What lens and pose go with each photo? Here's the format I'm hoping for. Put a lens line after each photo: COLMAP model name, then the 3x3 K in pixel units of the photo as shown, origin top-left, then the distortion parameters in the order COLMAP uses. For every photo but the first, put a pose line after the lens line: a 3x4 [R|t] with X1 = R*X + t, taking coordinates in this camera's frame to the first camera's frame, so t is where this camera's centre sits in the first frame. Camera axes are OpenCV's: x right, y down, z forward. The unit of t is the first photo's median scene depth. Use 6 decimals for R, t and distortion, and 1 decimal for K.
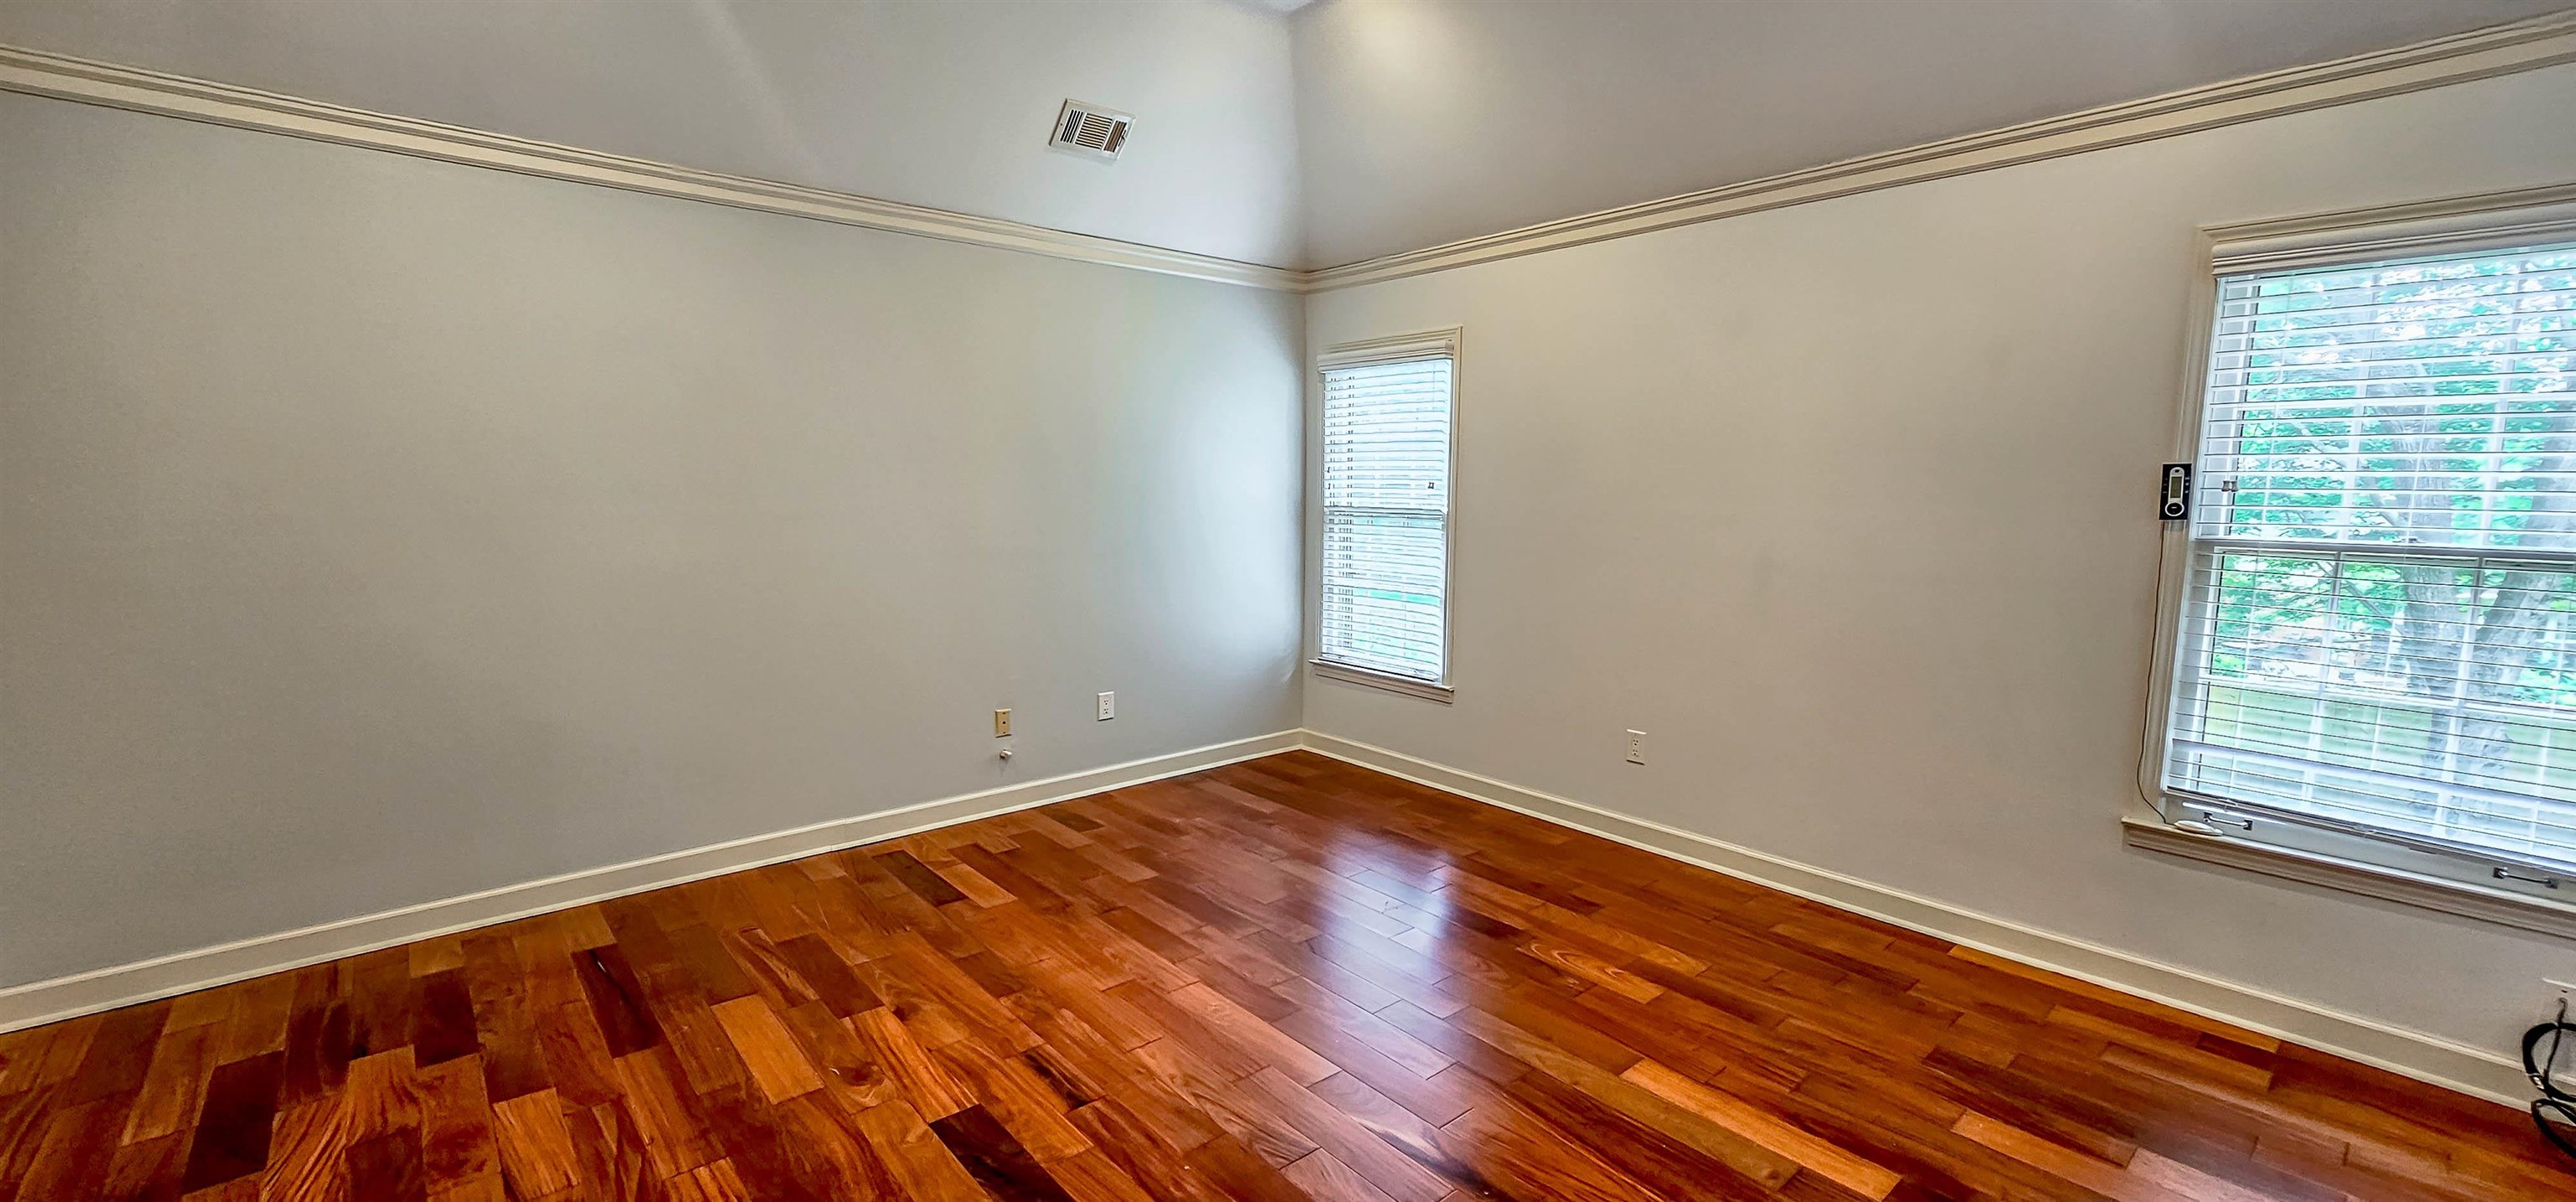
lens RADIAL K [[1056.6, 0, 1292.7], [0, 1056.6, 596.3], [0, 0, 1]] dist [-0.002697, 0.000345]
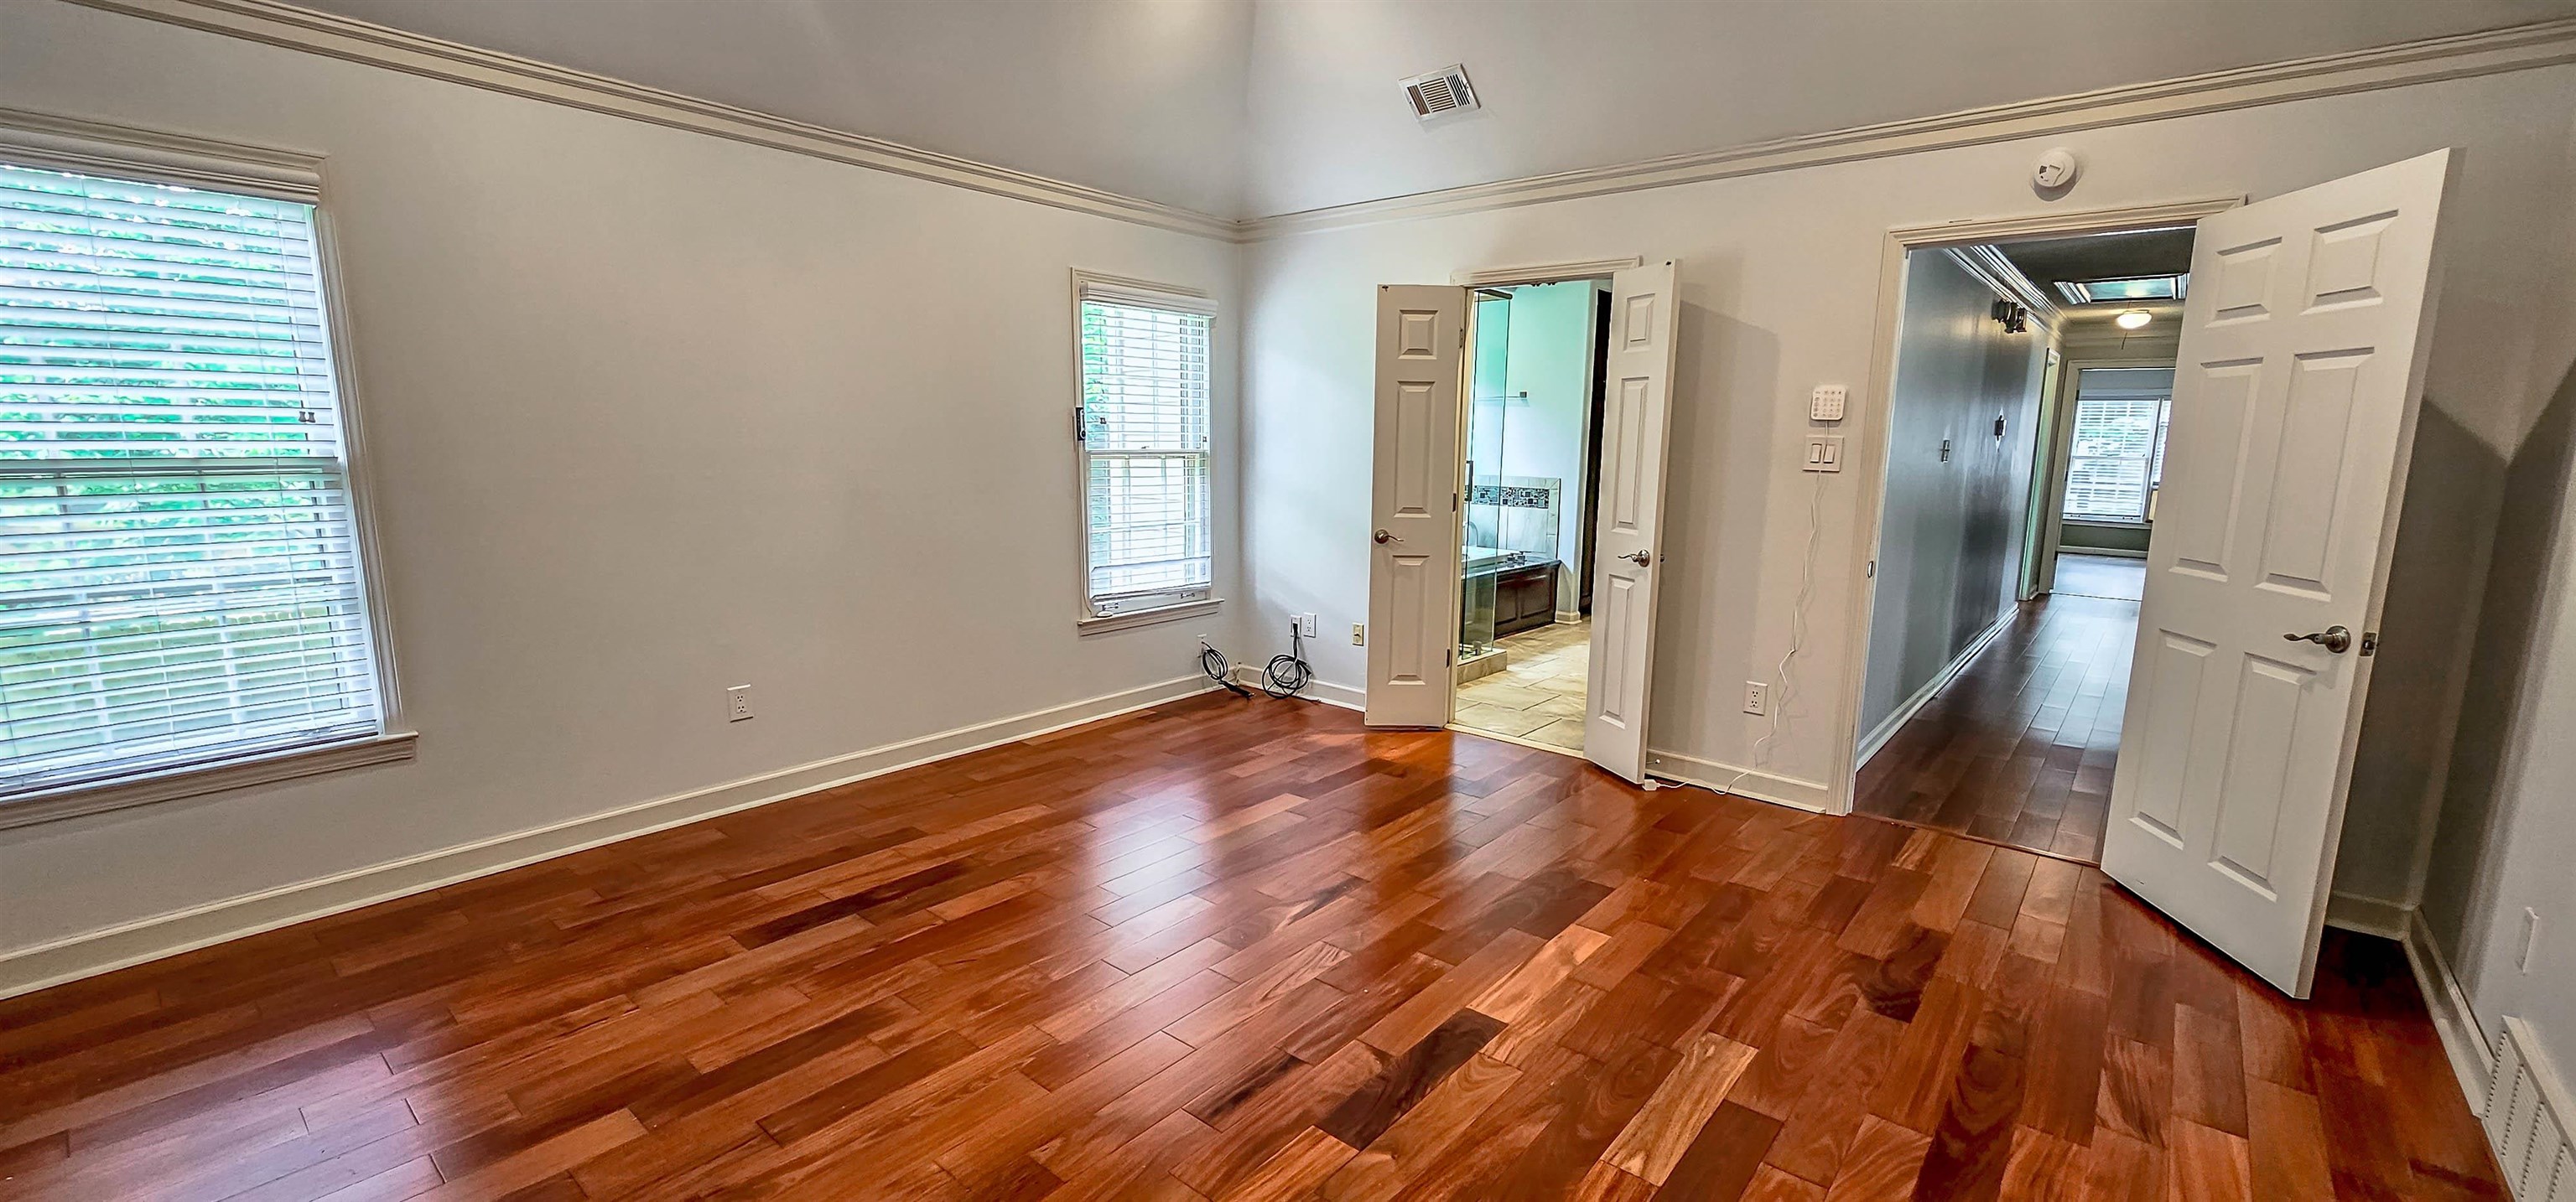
lens RADIAL K [[1056.6, 0, 1297.9], [0, 1056.6, 603.9], [0, 0, 1]] dist [-0.002697, 0.000345]
pose [[-0.154815, -0.172224, 0.972816, -0.896936], [0.095652, 0.977449, 0.188266, -0.098578], [-0.983302, 0.122198, -0.134850, 0.890549]]
